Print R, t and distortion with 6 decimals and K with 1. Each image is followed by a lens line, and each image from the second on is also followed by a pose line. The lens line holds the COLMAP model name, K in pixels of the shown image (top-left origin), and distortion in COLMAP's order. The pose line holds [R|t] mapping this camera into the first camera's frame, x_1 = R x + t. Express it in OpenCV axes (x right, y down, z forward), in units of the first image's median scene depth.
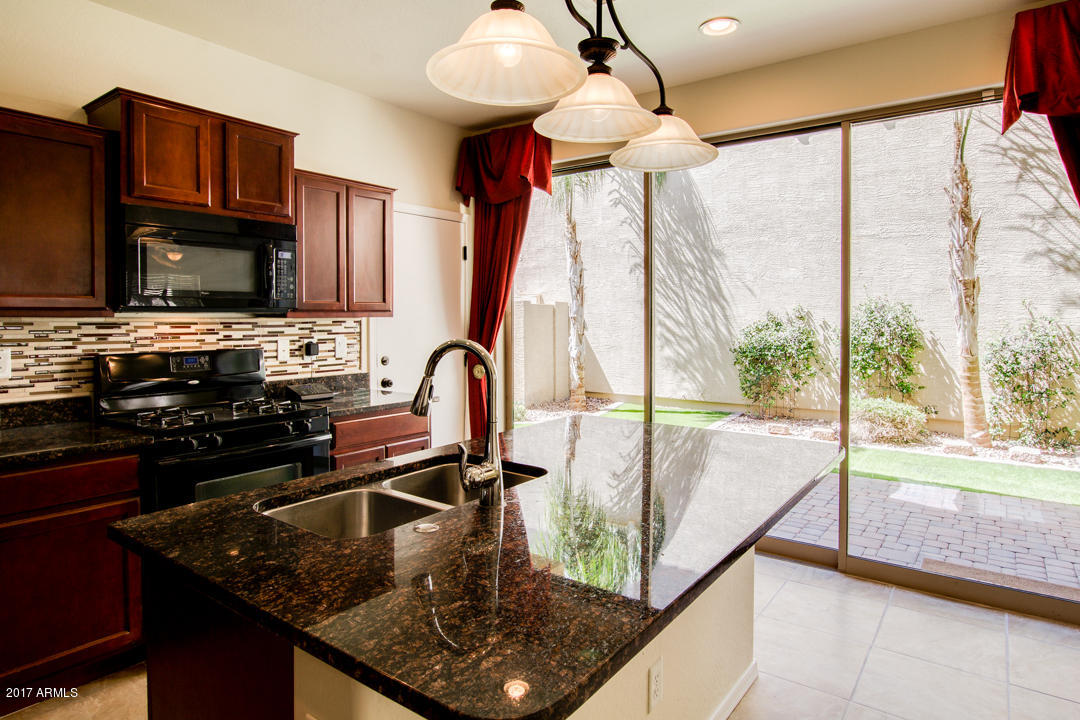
lens RADIAL K [[618.2, 0, 556.8], [0, 618.2, 328.9], [0, 0, 1]] dist [-0.021333, 0.003285]
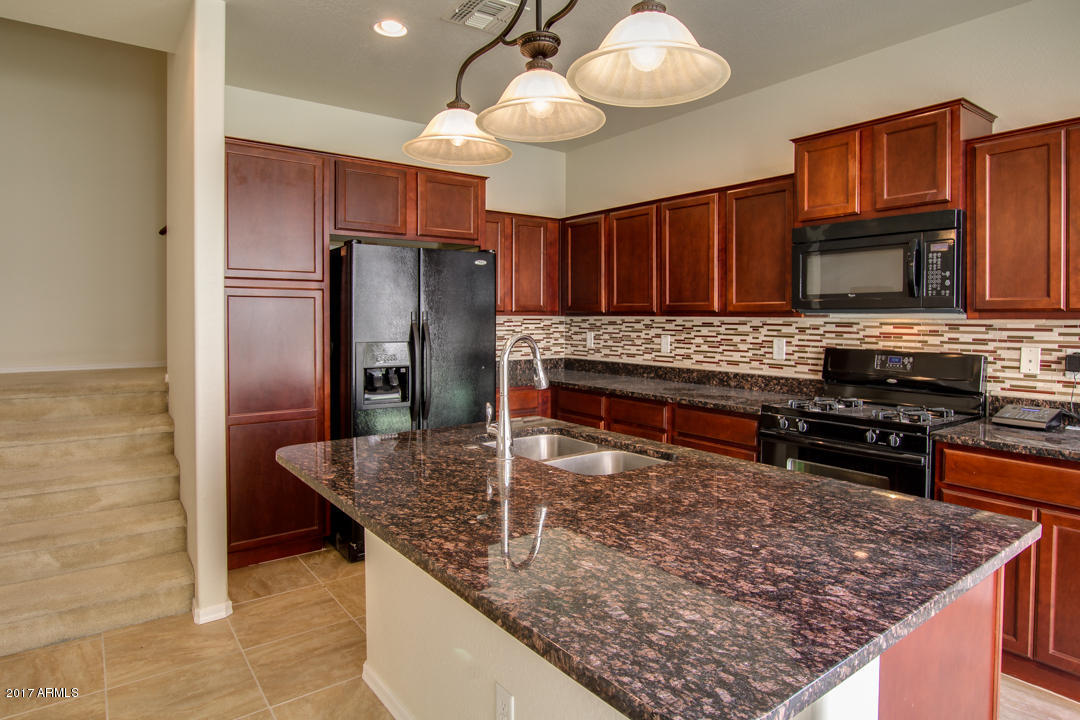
lens RADIAL K [[618.2, 0, 556.8], [0, 618.2, 328.9], [0, 0, 1]] dist [-0.021333, 0.003285]
pose [[-0.289991, 0.017892, -0.956862, 0.520270], [-0.021964, 0.999437, 0.025344, -0.013447], [0.956777, 0.028366, -0.289435, 0.701769]]
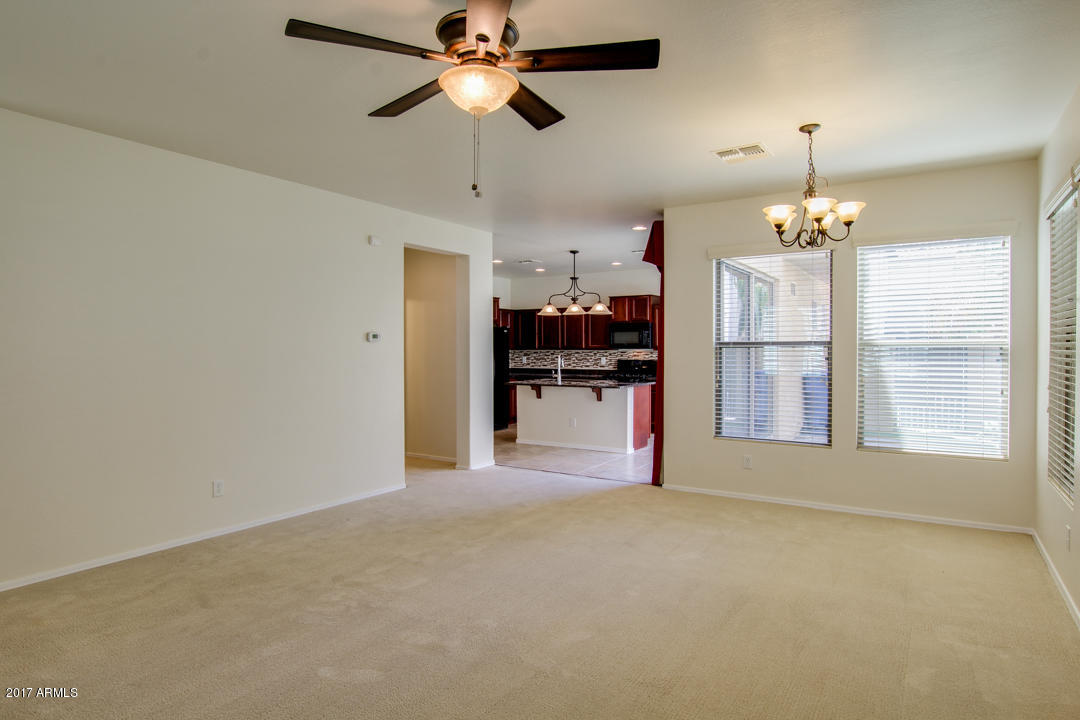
lens RADIAL K [[613.0, 0, 555.6], [0, 613.0, 355.3], [0, 0, 1]] dist [-0.025665, 0.000785]
pose [[0.060786, 0.009386, -0.998107, 2.736123], [-0.019111, 0.999783, 0.008238, -0.009243], [0.997968, 0.018574, 0.060952, 0.286794]]
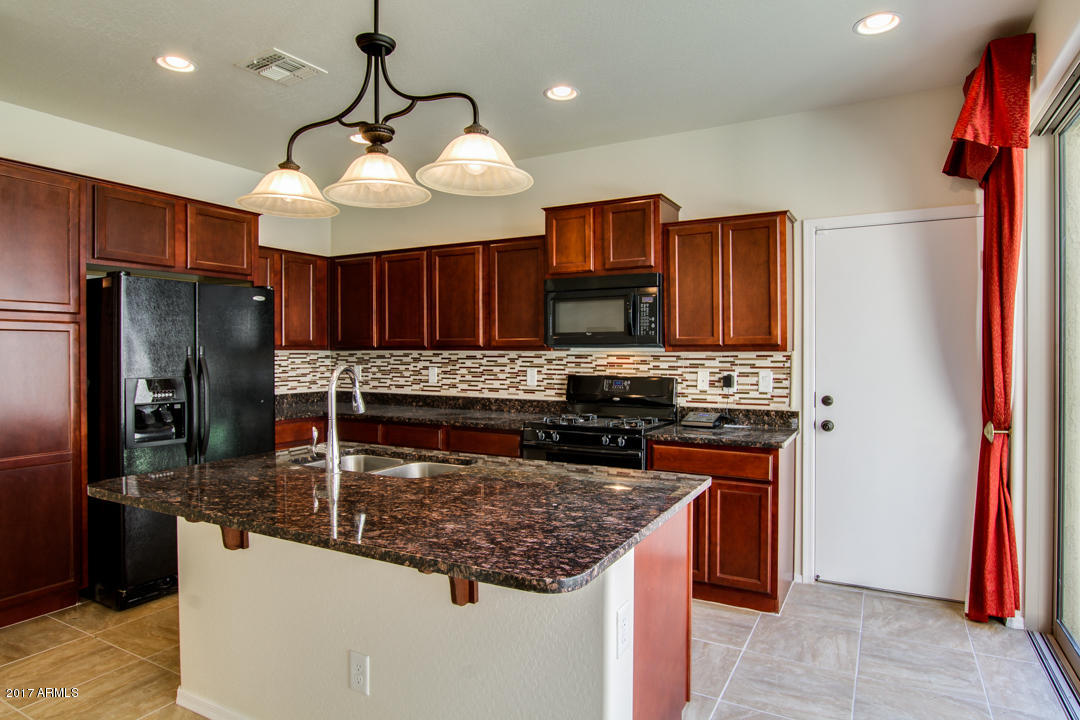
lens RADIAL K [[613.0, 0, 555.6], [0, 613.0, 355.3], [0, 0, 1]] dist [-0.025665, 0.000785]
pose [[0.130840, 0.007391, -0.991376, 0.681590], [-0.019427, 0.999799, 0.004890, -0.012855], [0.991213, 0.018620, 0.130957, 0.637390]]
